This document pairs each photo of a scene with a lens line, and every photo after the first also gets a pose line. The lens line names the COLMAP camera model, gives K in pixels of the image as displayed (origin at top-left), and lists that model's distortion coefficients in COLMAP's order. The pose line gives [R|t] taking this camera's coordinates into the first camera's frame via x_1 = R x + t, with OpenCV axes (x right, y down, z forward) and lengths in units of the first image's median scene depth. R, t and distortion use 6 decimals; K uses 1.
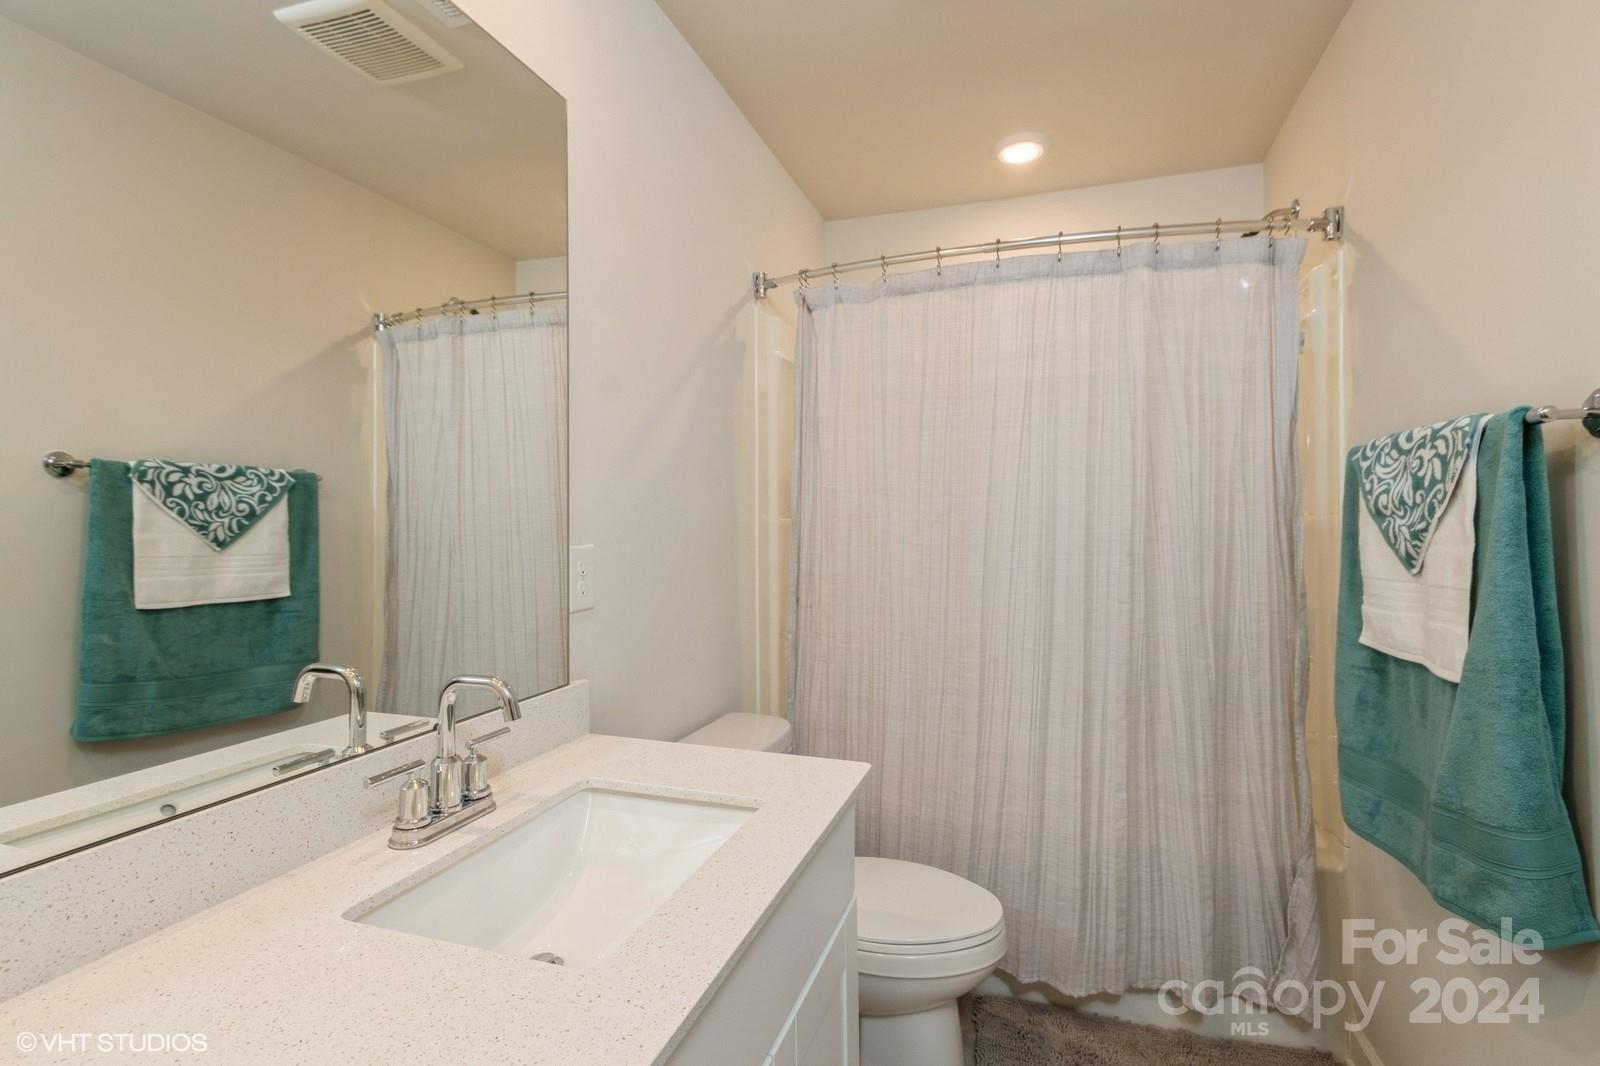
lens RADIAL K [[756.3, 0, 805.3], [0, 756.3, 521.0], [0, 0, 1]] dist [0.011468, -0.001418]
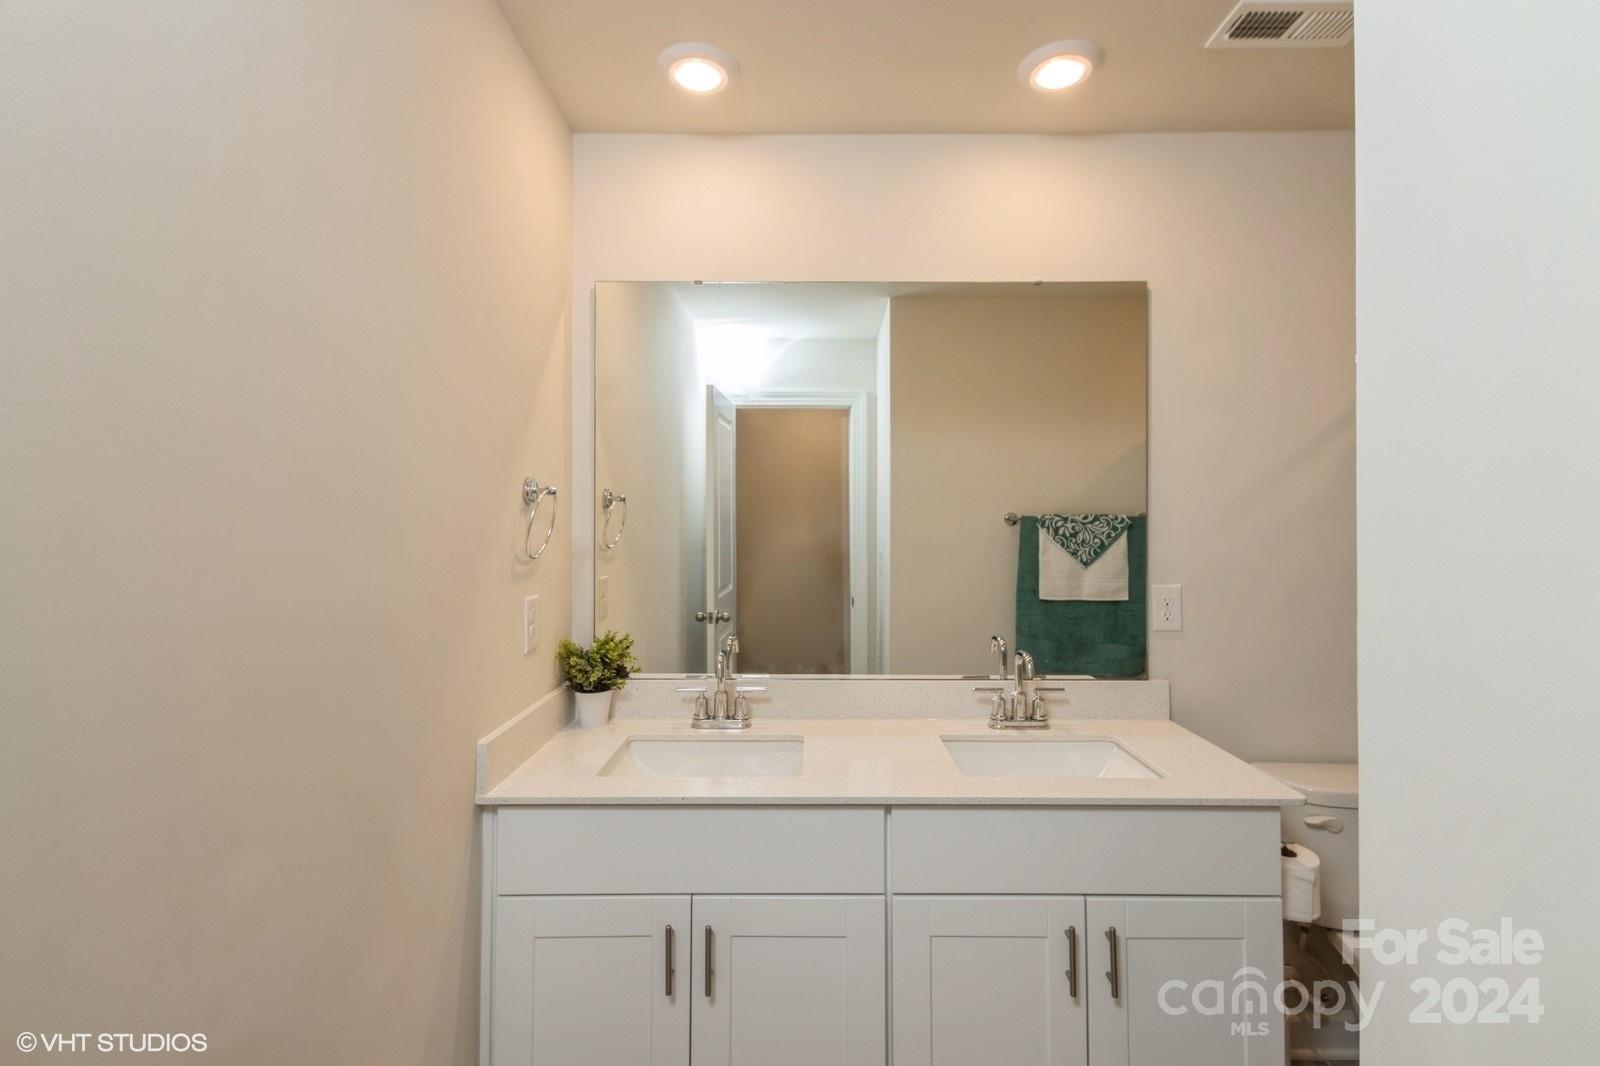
lens RADIAL K [[756.3, 0, 799.1], [0, 756.3, 528.1], [0, 0, 1]] dist [0.011468, -0.001418]
pose [[0.299678, 0.005222, -0.954026, 0.591454], [0.005183, 0.999961, 0.007102, -0.060973], [0.954026, -0.007073, 0.299639, -0.057914]]
